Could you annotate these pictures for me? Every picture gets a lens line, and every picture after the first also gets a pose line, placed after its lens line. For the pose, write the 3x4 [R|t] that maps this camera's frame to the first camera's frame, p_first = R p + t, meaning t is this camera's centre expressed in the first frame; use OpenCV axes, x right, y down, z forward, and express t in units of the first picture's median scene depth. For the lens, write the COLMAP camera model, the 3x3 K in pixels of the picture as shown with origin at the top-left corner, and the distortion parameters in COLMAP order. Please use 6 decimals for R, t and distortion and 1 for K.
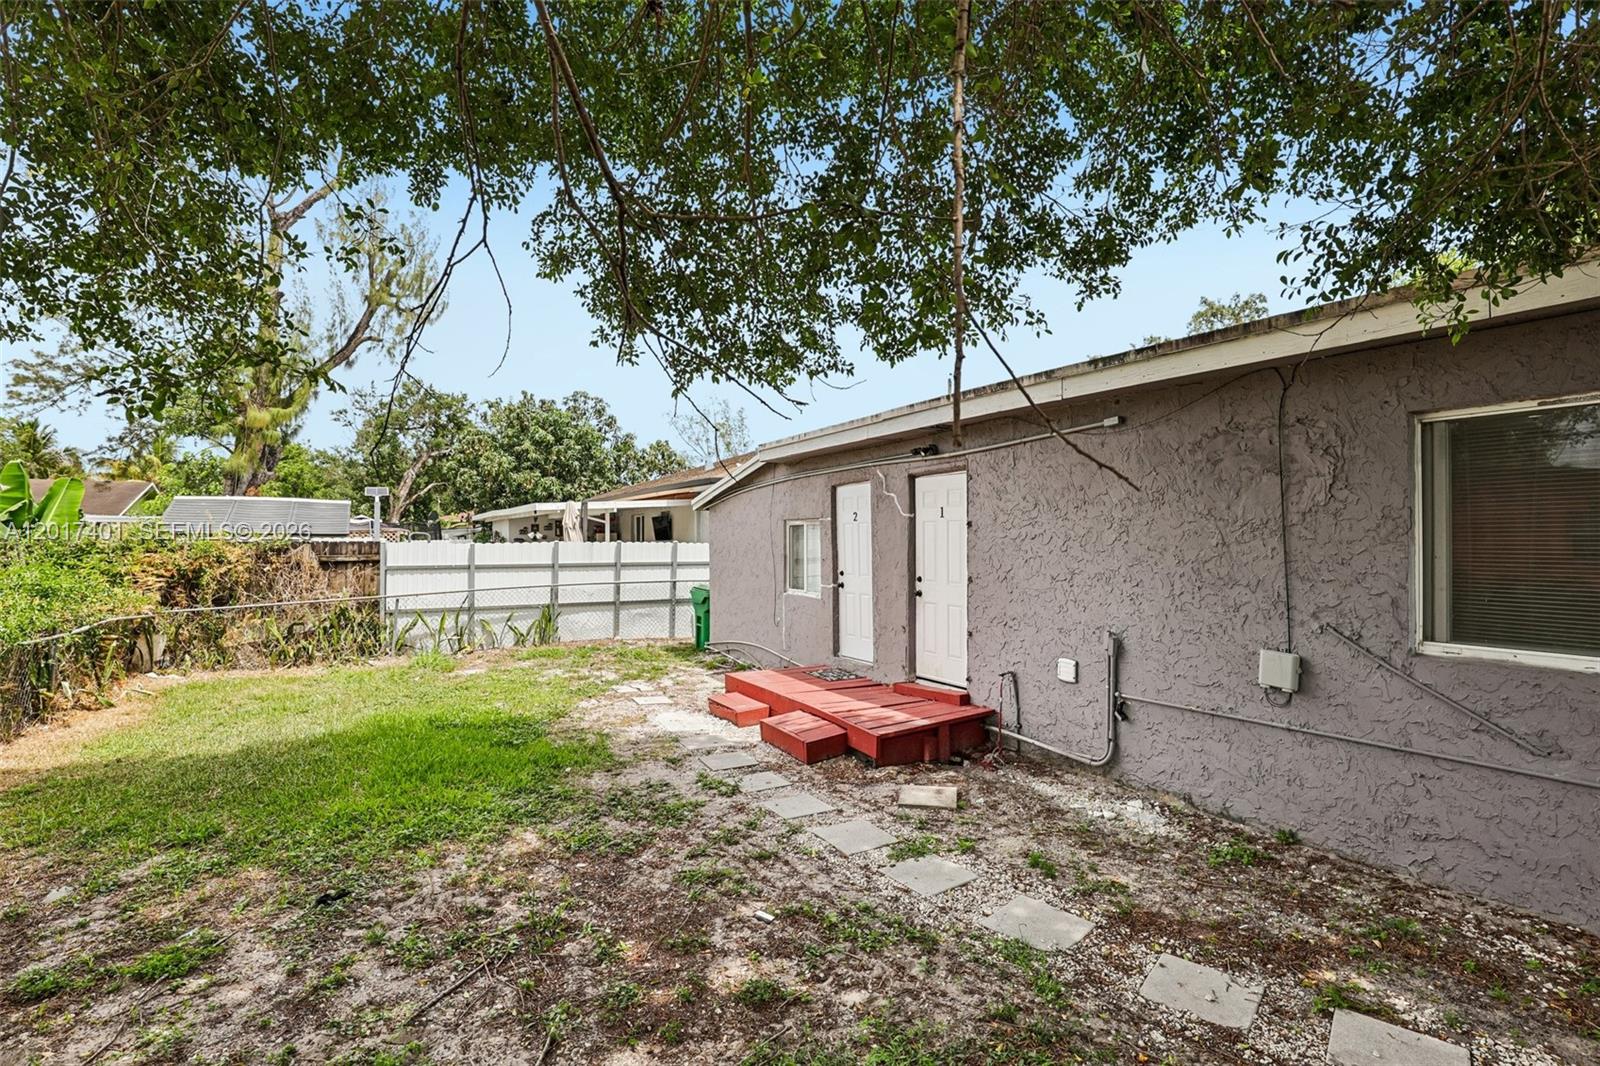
lens RADIAL K [[740.0, 0, 811.7], [0, 740.0, 532.1], [0, 0, 1]] dist [-0.026410, 0.000988]
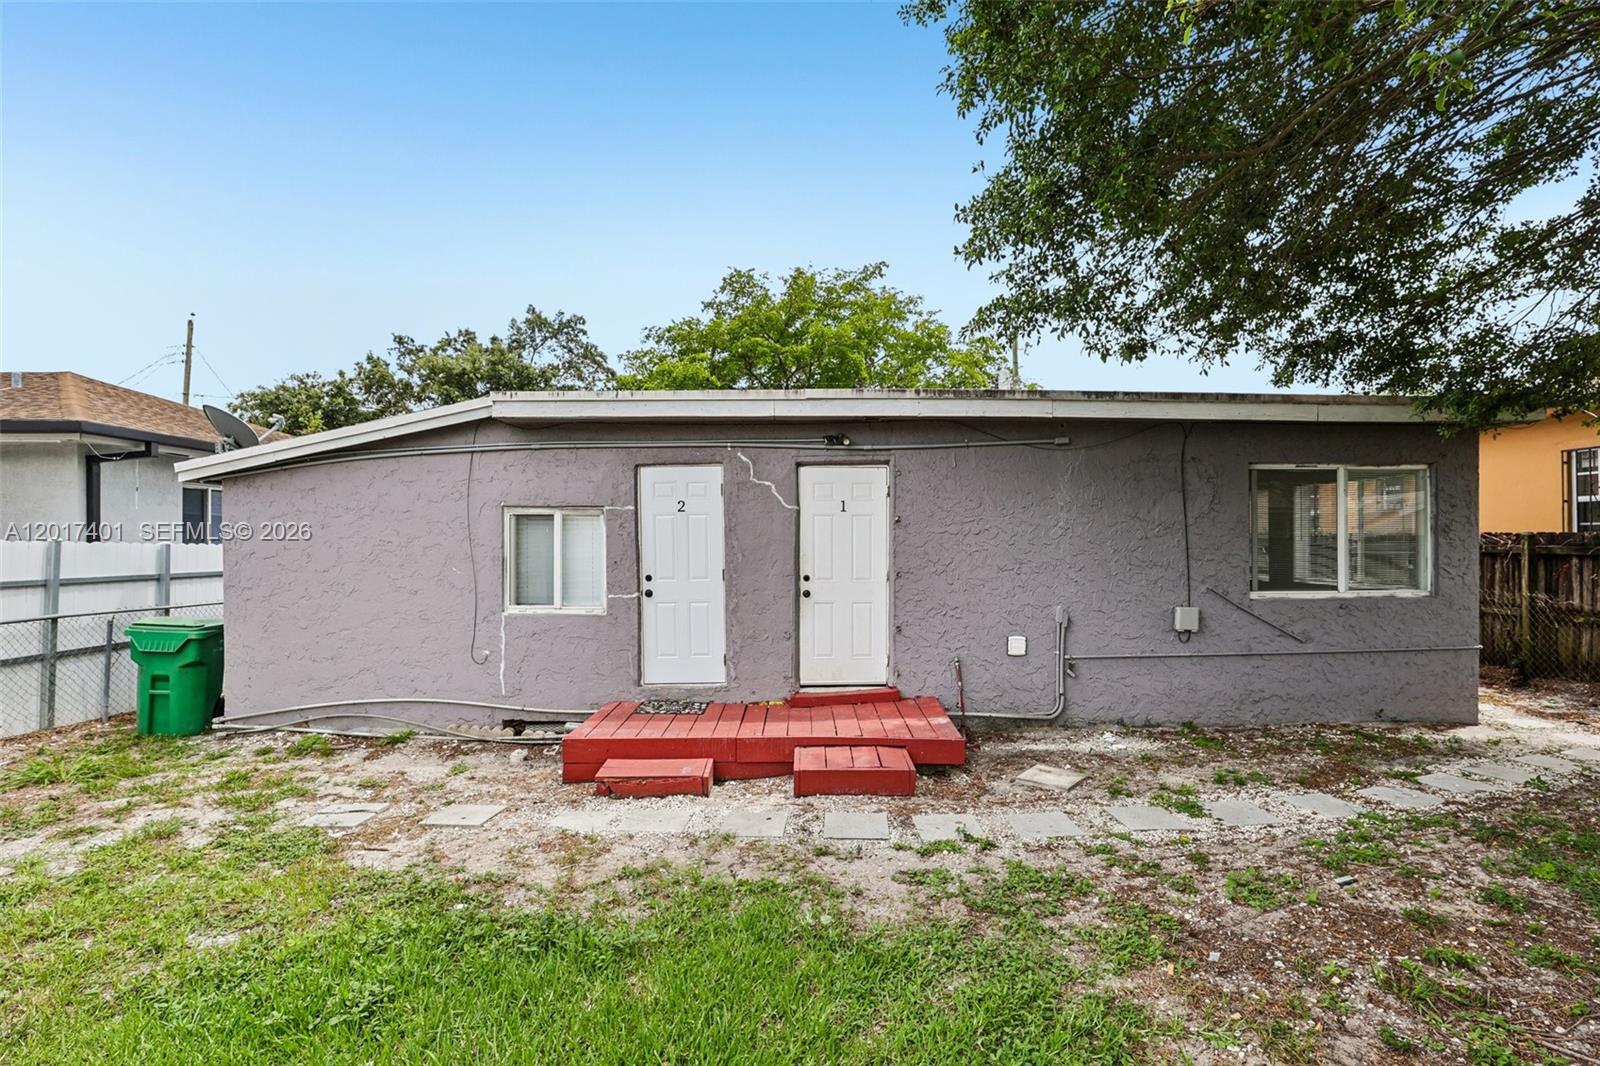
lens RADIAL K [[740.0, 0, 811.7], [0, 740.0, 532.1], [0, 0, 1]] dist [-0.026410, 0.000988]
pose [[0.484099, 0.010918, 0.874945, -0.937636], [-0.008195, 0.999935, -0.007944, 0.019958], [-0.874975, -0.003324, 0.484157, 0.796921]]
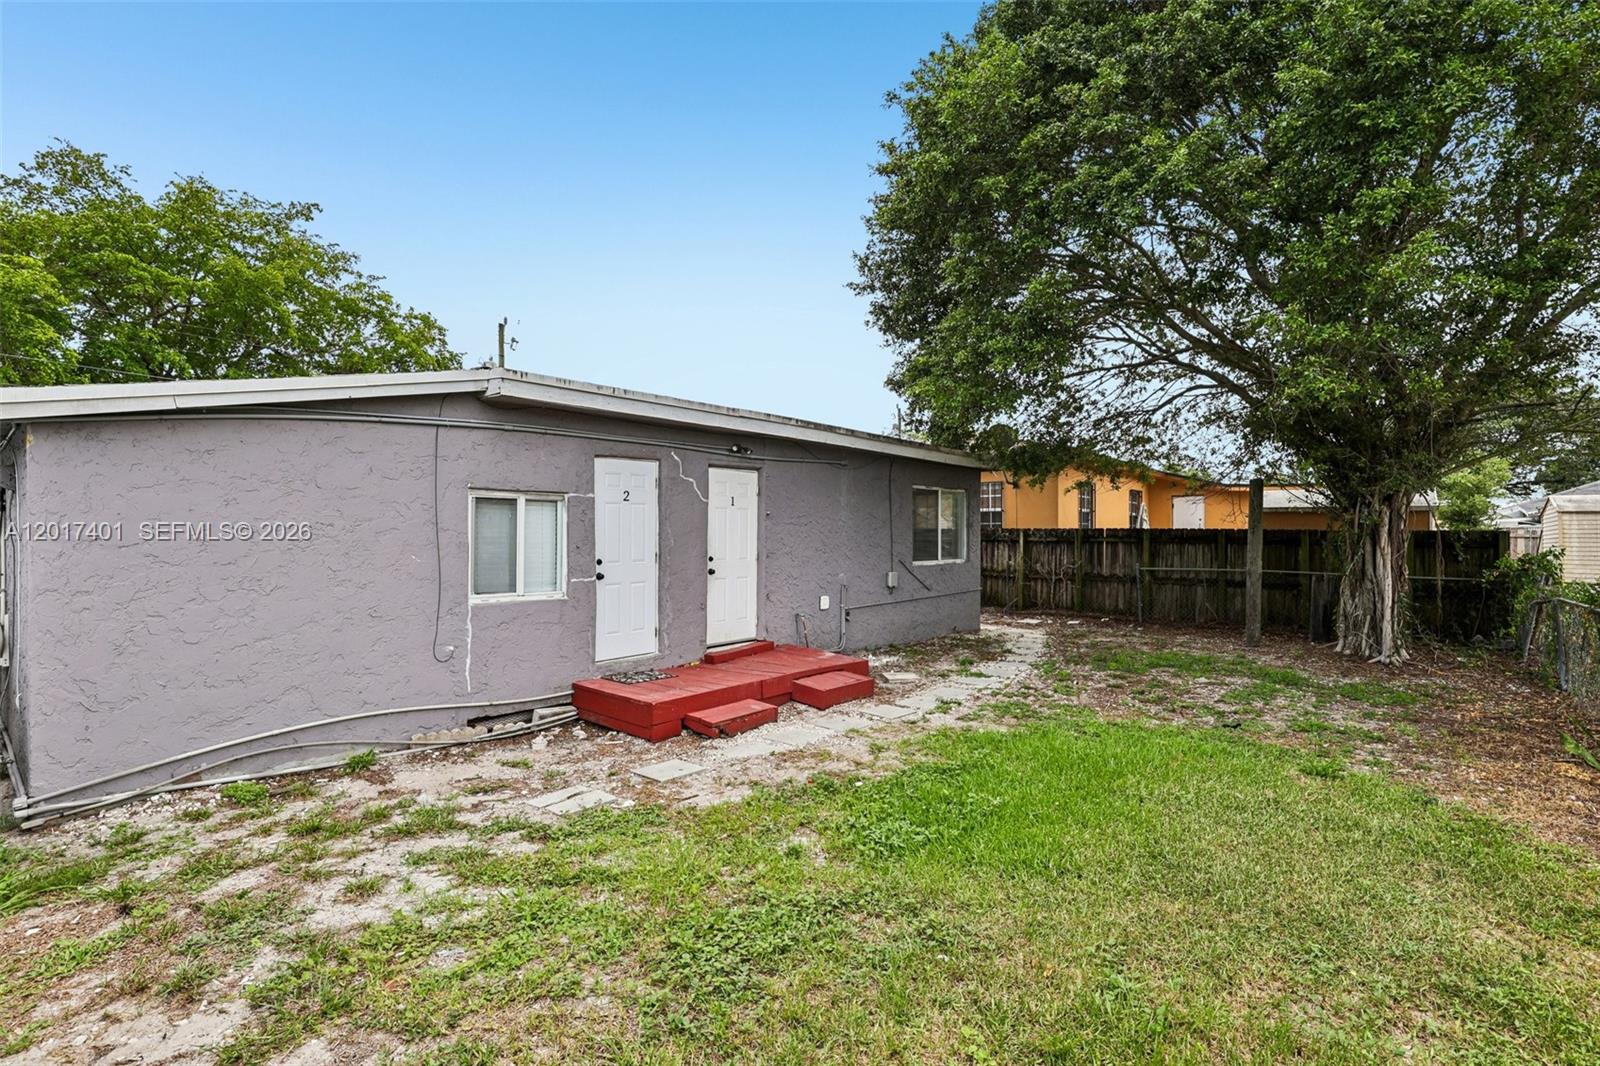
lens RADIAL K [[740.0, 0, 811.7], [0, 740.0, 532.1], [0, 0, 1]] dist [-0.026410, 0.000988]
pose [[-0.344459, 0.004033, 0.938793, -1.378830], [-0.011605, 0.999896, -0.008554, 0.044179], [-0.938730, -0.013841, -0.344377, 1.791576]]
